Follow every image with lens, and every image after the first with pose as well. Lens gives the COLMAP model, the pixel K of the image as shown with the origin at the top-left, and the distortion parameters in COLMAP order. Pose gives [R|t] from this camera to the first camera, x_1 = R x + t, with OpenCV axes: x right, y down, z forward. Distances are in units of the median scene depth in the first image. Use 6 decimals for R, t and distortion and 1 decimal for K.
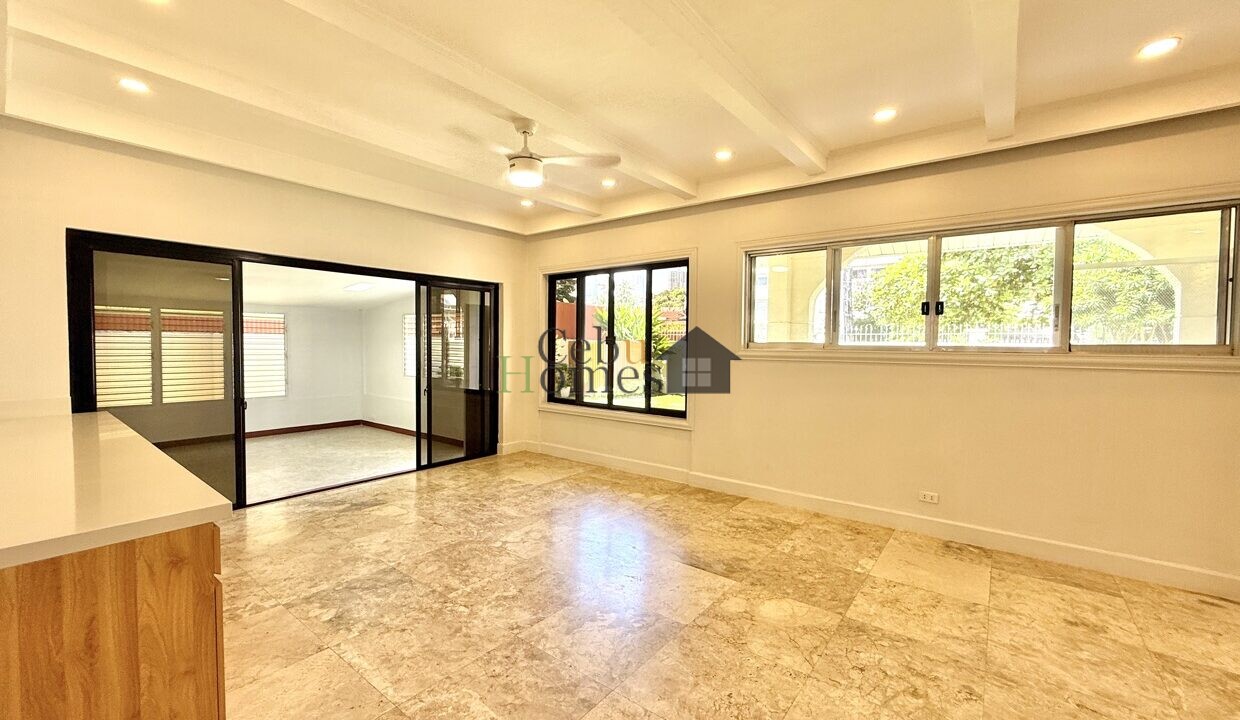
lens RADIAL K [[491.2, 0, 619.4], [0, 491.2, 361.9], [0, 0, 1]] dist [-0.001044, -0.000029]
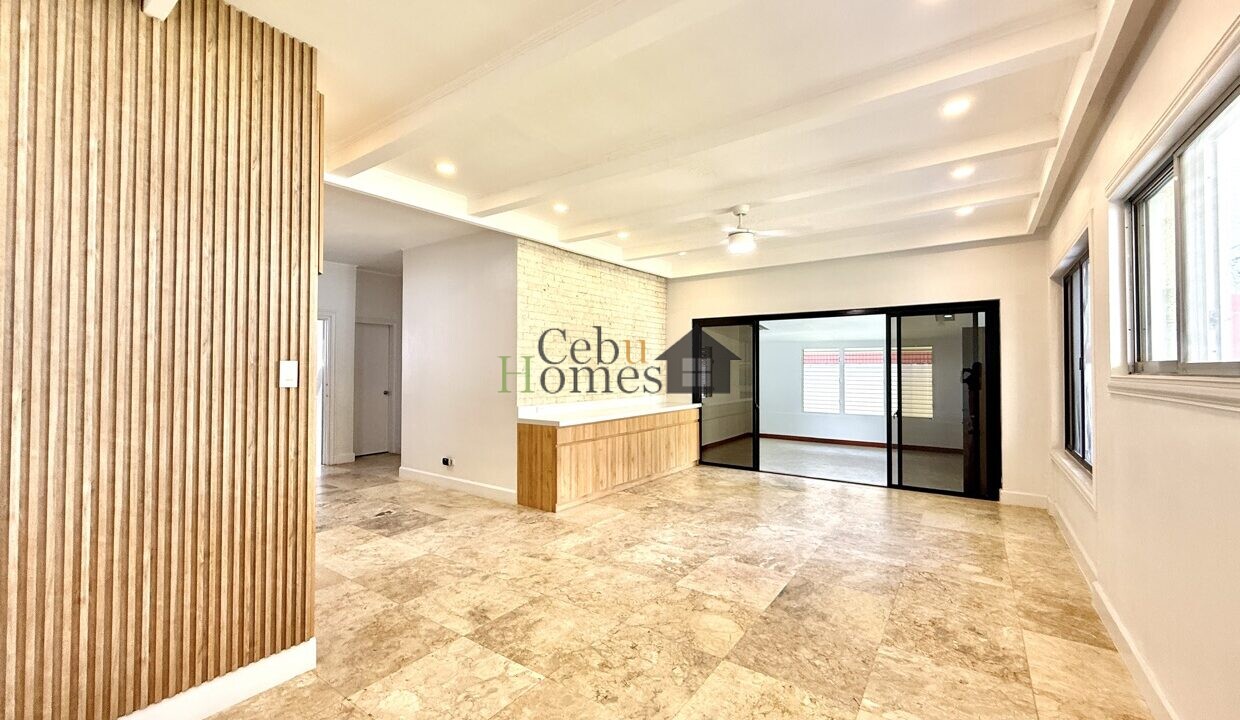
lens RADIAL K [[491.2, 0, 619.9], [0, 491.2, 360.3], [0, 0, 1]] dist [-0.001044, -0.000029]
pose [[0.049981, -0.028538, -0.998342, 1.040068], [-0.038702, 0.998786, -0.030488, -0.005142], [0.998000, 0.040161, 0.048816, 0.555793]]
